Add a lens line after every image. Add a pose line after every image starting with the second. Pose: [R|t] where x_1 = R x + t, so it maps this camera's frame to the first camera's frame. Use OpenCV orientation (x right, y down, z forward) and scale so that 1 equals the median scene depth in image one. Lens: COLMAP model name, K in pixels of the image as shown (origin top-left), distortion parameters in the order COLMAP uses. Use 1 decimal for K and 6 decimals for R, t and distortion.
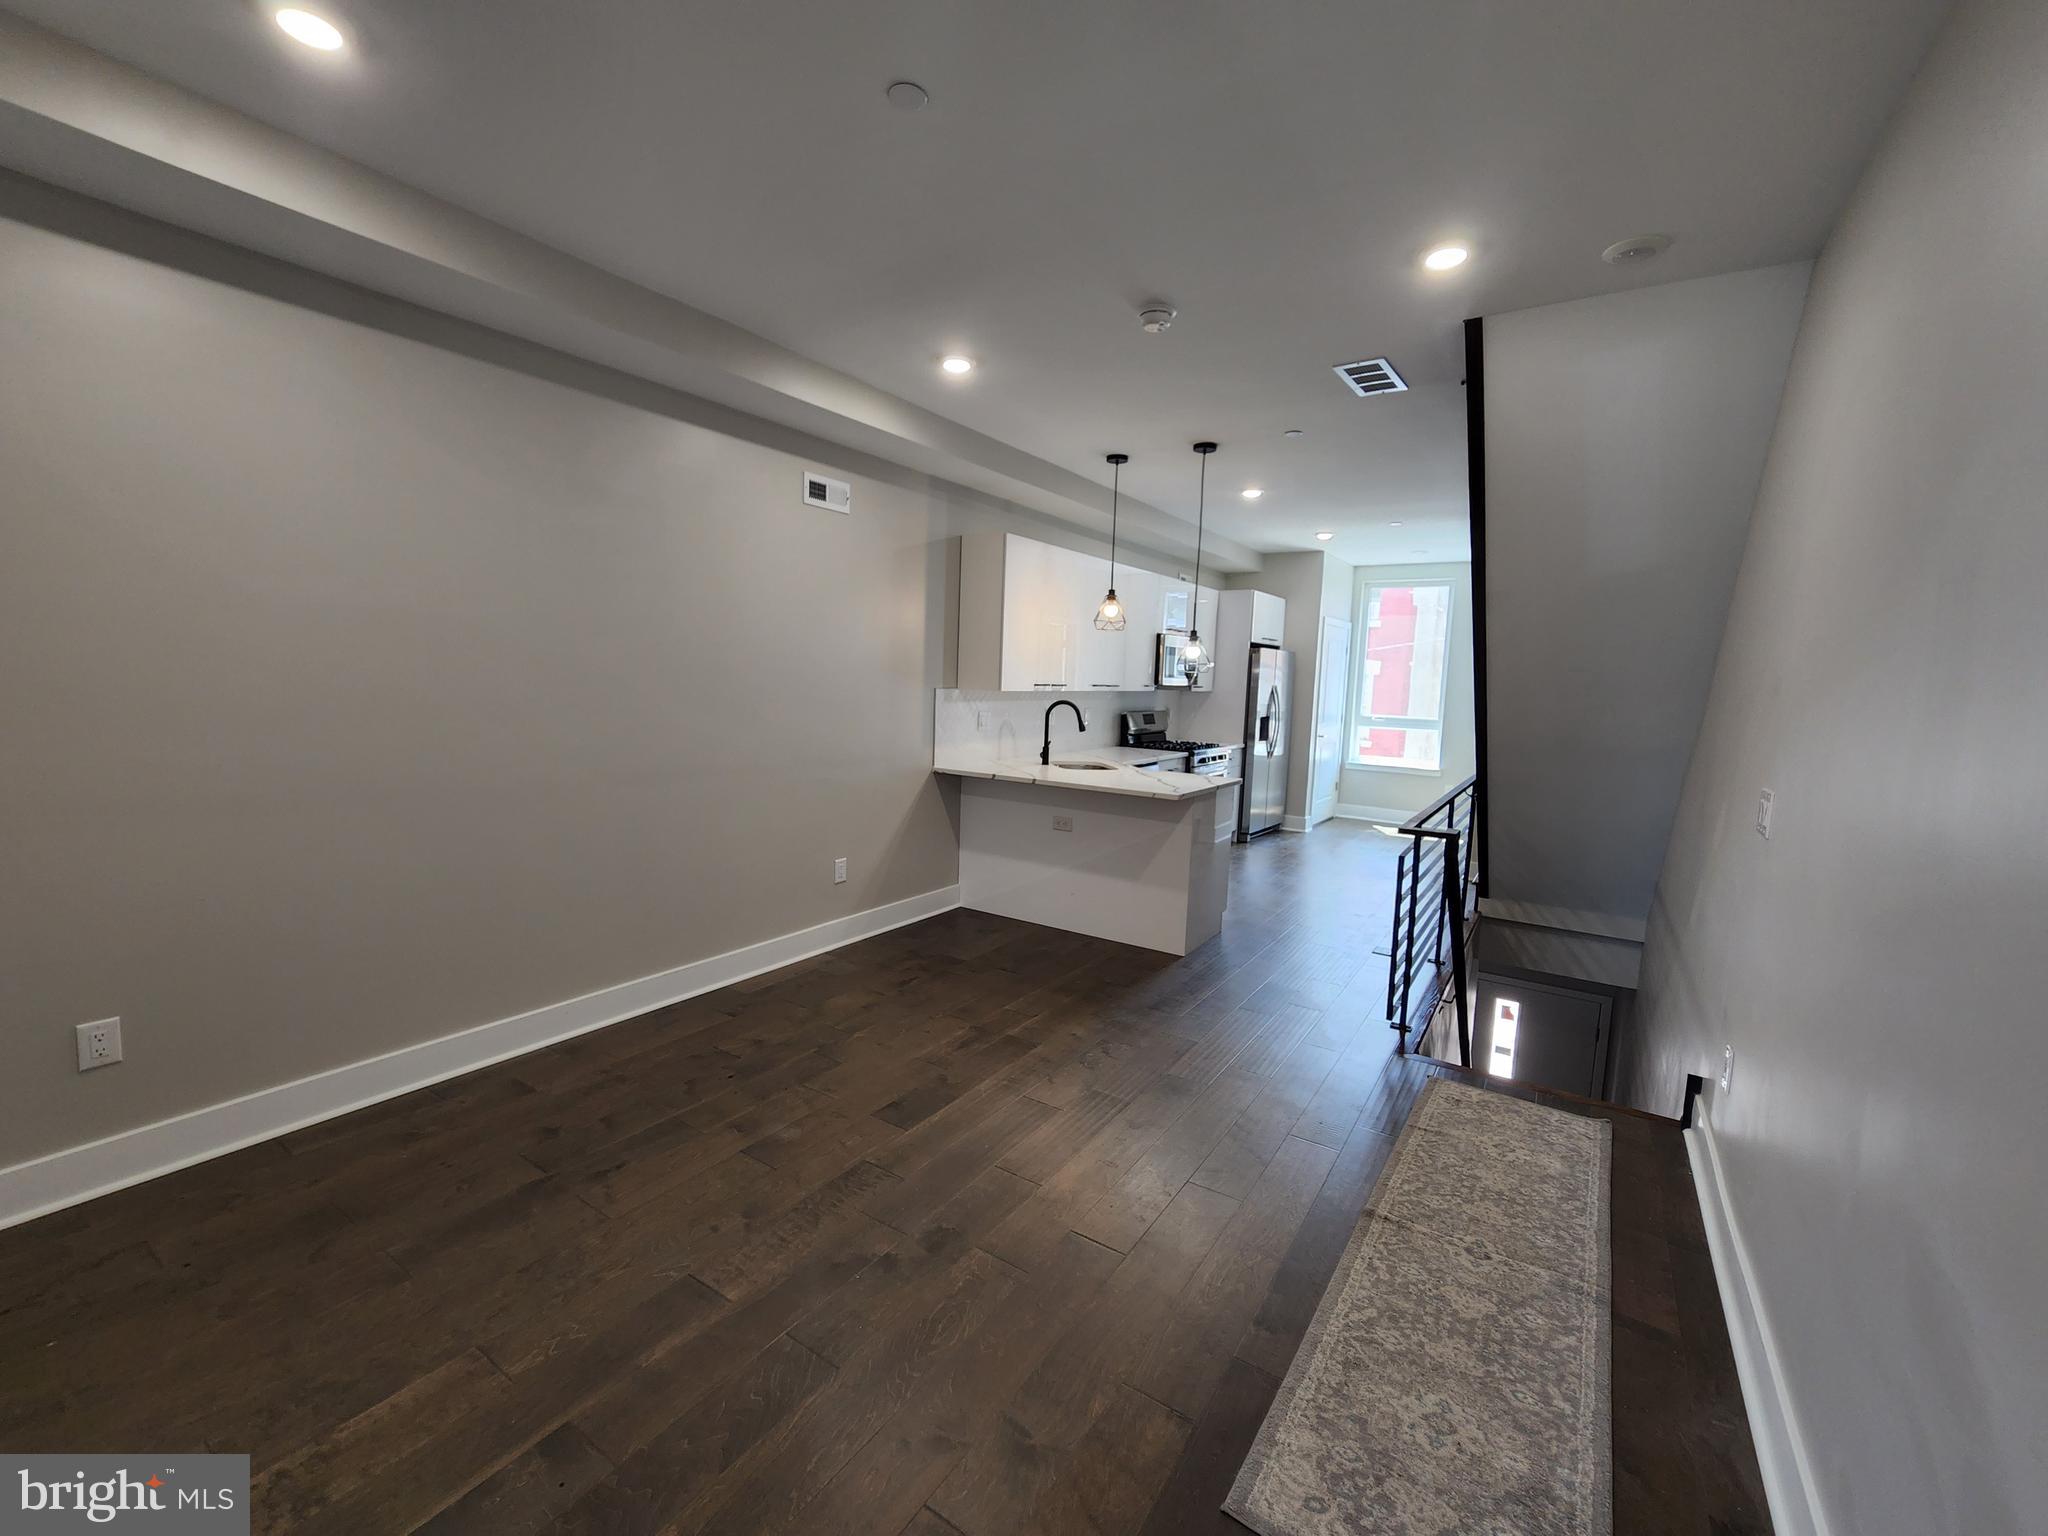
lens RADIAL K [[847.5, 0, 1015.0], [0, 847.5, 766.7], [0, 0, 1]] dist [-0.002978, -0.000372]
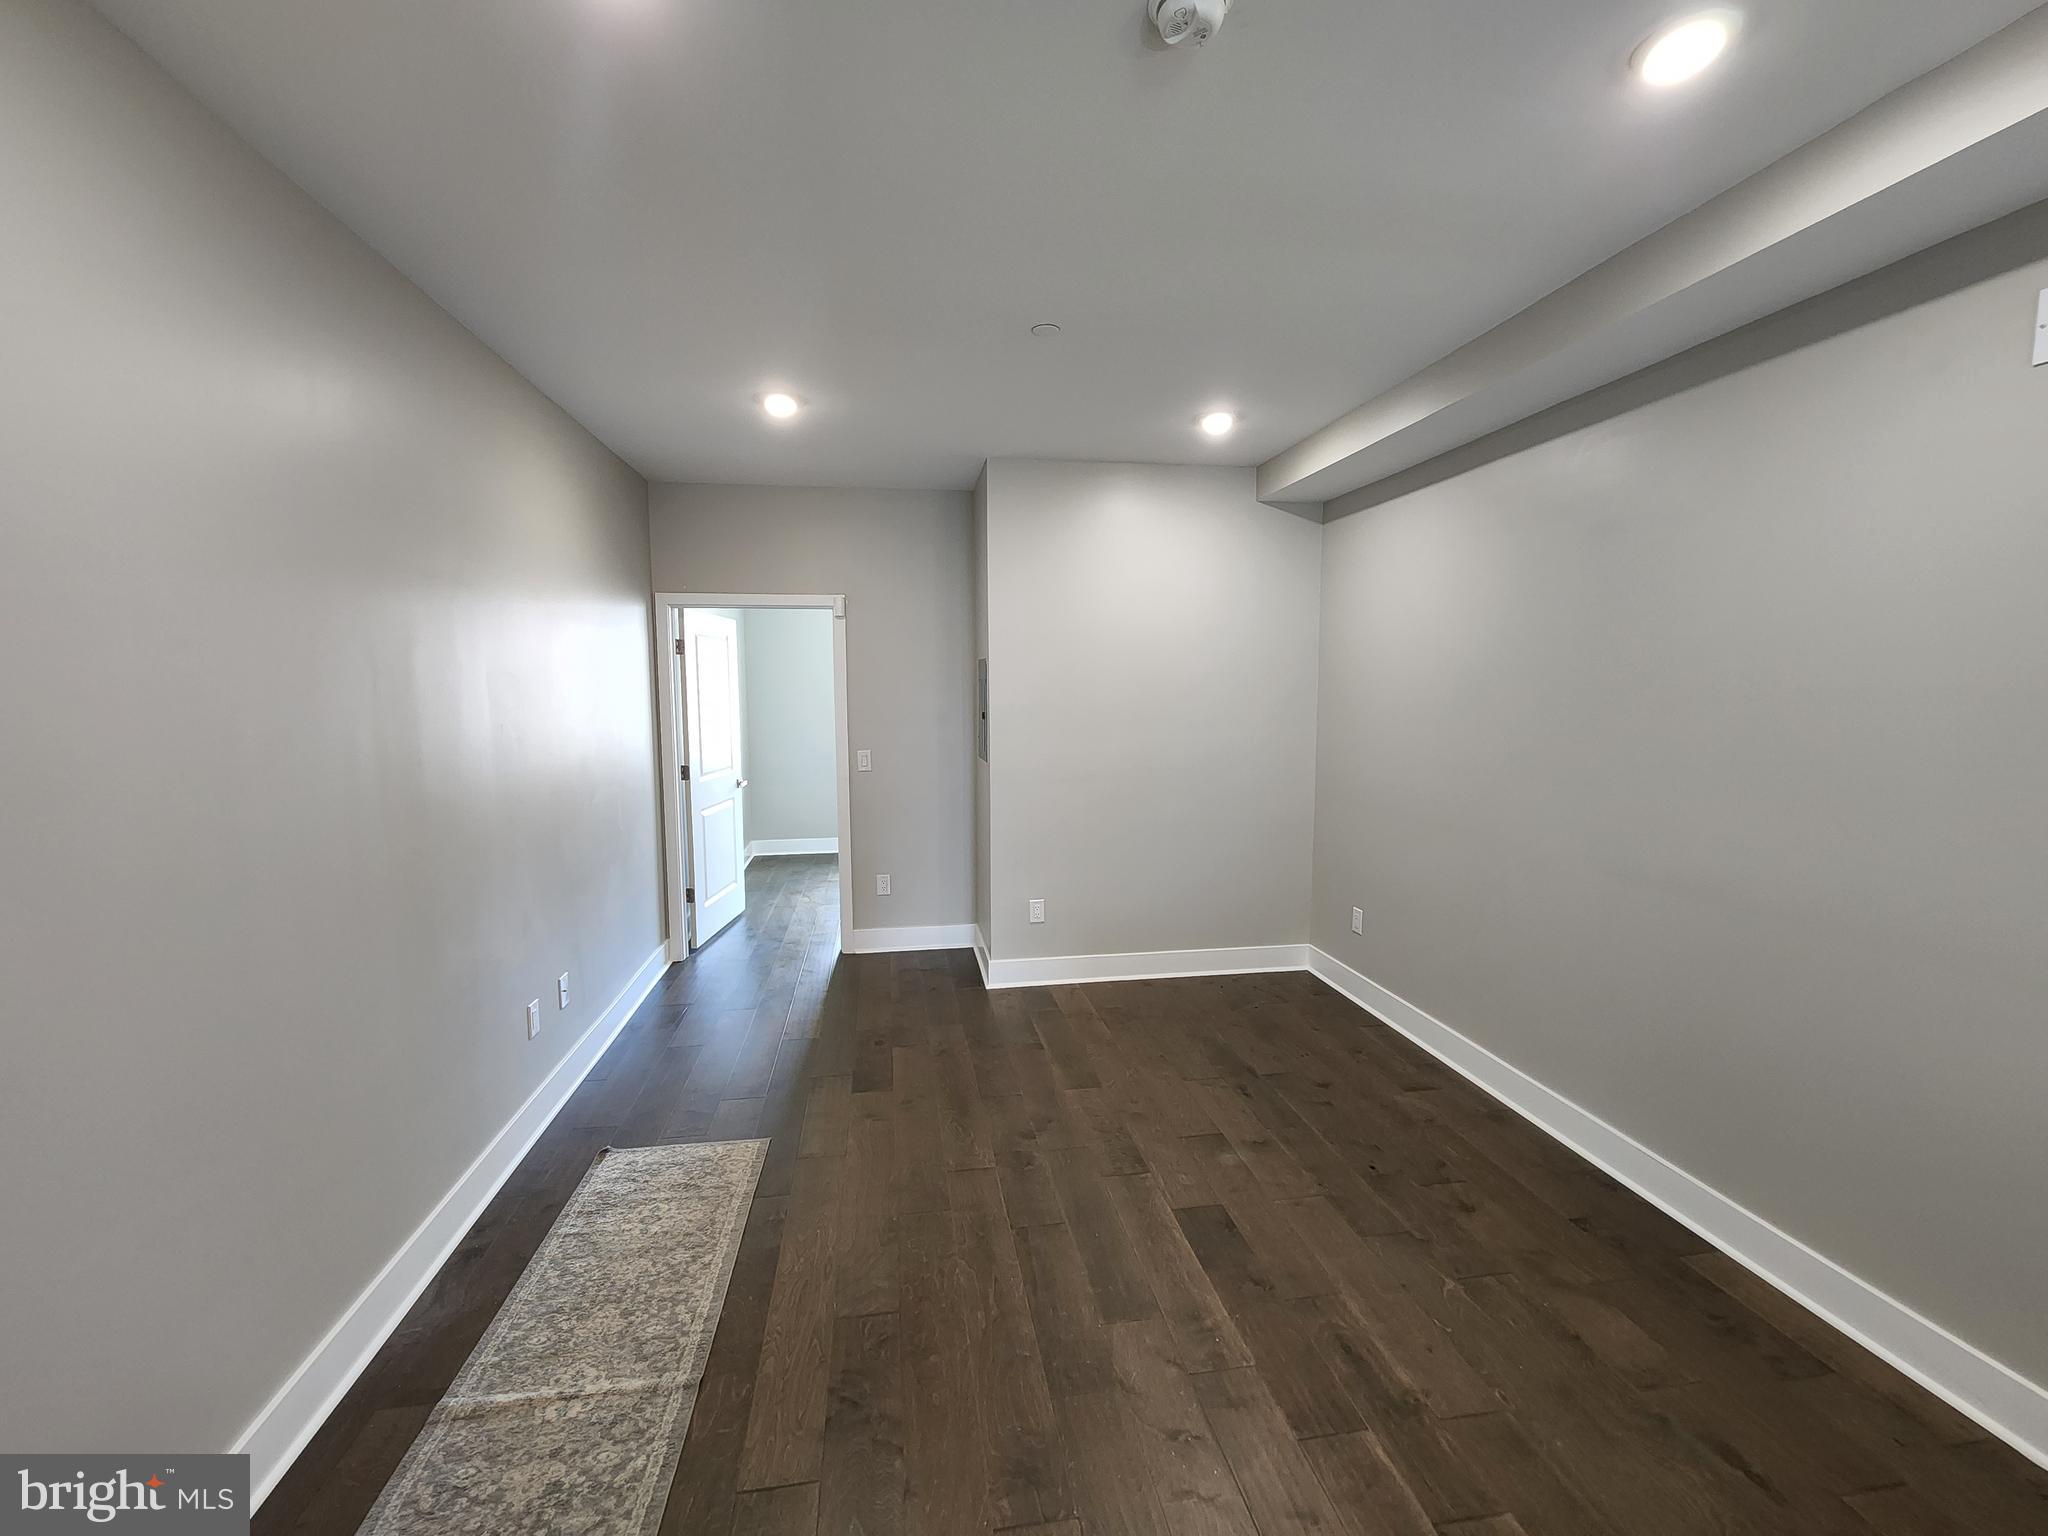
lens RADIAL K [[847.5, 0, 1015.0], [0, 847.5, 766.7], [0, 0, 1]] dist [-0.002978, -0.000372]
pose [[-0.737234, 0.034805, -0.674740, 0.634666], [-0.094247, 0.983611, 0.153713, -0.193825], [0.669032, 0.176914, -0.721871, 1.491278]]
